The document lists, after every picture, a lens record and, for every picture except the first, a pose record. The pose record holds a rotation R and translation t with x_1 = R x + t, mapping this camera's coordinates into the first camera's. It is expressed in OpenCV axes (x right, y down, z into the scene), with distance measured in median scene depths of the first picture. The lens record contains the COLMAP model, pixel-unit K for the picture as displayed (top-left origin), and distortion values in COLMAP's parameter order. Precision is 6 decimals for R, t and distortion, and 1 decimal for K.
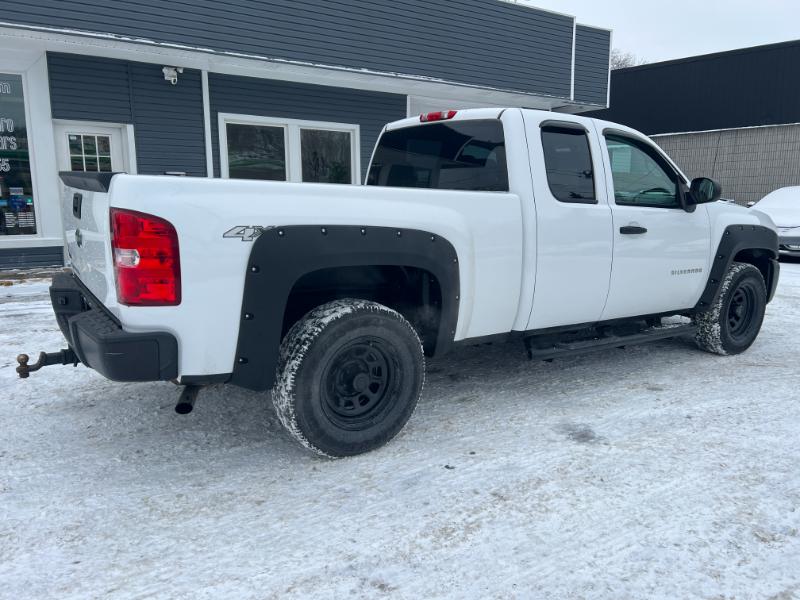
lens RADIAL K [[598.4, 0, 401.7], [0, 598.4, 299.7], [0, 0, 1]] dist [0.054305, -0.060372]
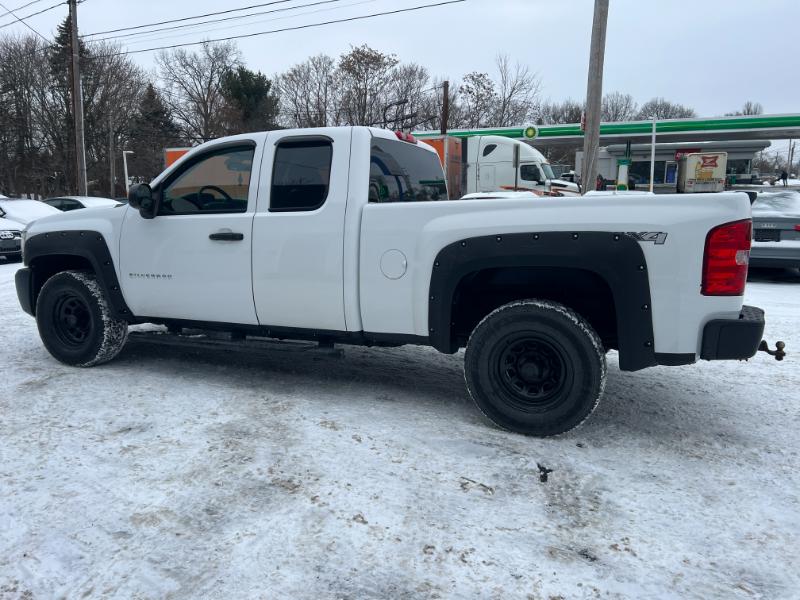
lens RADIAL K [[598.4, 0, 397.9], [0, 598.4, 298.6], [0, 0, 1]] dist [0.054305, -0.060372]
pose [[-0.531132, -0.151961, 0.833551, -1.084447], [0.140583, 0.954344, 0.263560, -0.385250], [-0.835545, 0.257168, -0.485519, 1.973633]]
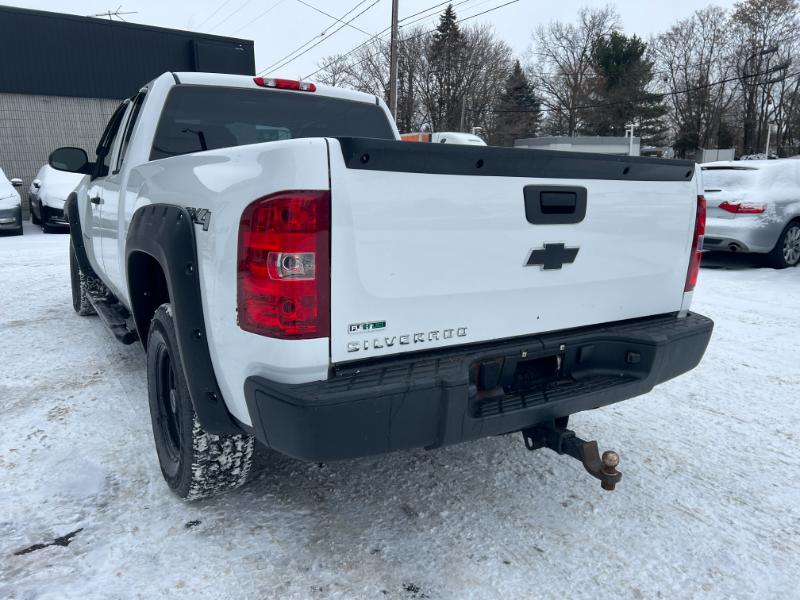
lens RADIAL K [[598.4, 0, 401.5], [0, 598.4, 299.6], [0, 0, 1]] dist [0.054305, -0.060372]
pose [[0.037248, -0.219968, 0.974796, -1.044662], [0.168014, 0.962965, 0.210878, -0.195416], [-0.985081, 0.155924, 0.072826, 0.996671]]
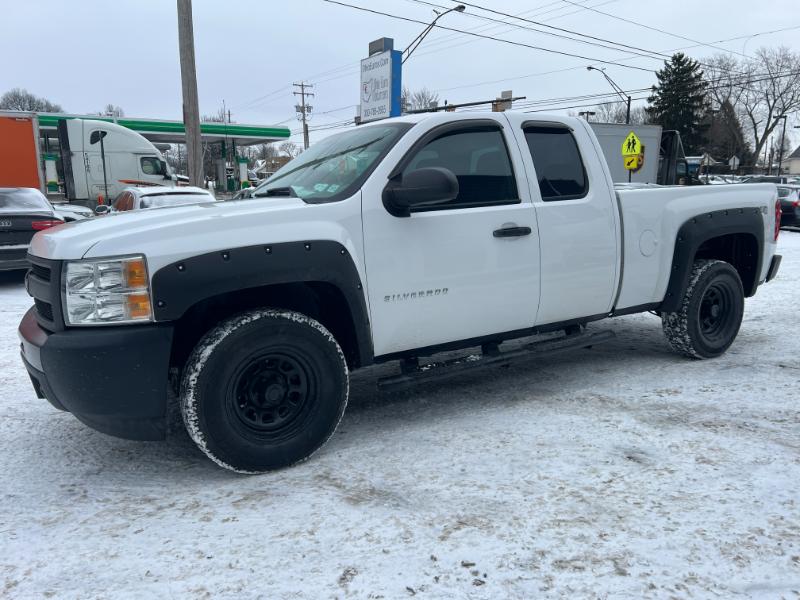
lens RADIAL K [[598.4, 0, 398.2], [0, 598.4, 298.8], [0, 0, 1]] dist [0.054305, -0.060372]
pose [[-0.998872, -0.010656, 0.046278, 0.282147], [0.005733, 0.940313, 0.340261, -0.479824], [-0.047141, 0.340143, -0.939191, 2.670539]]
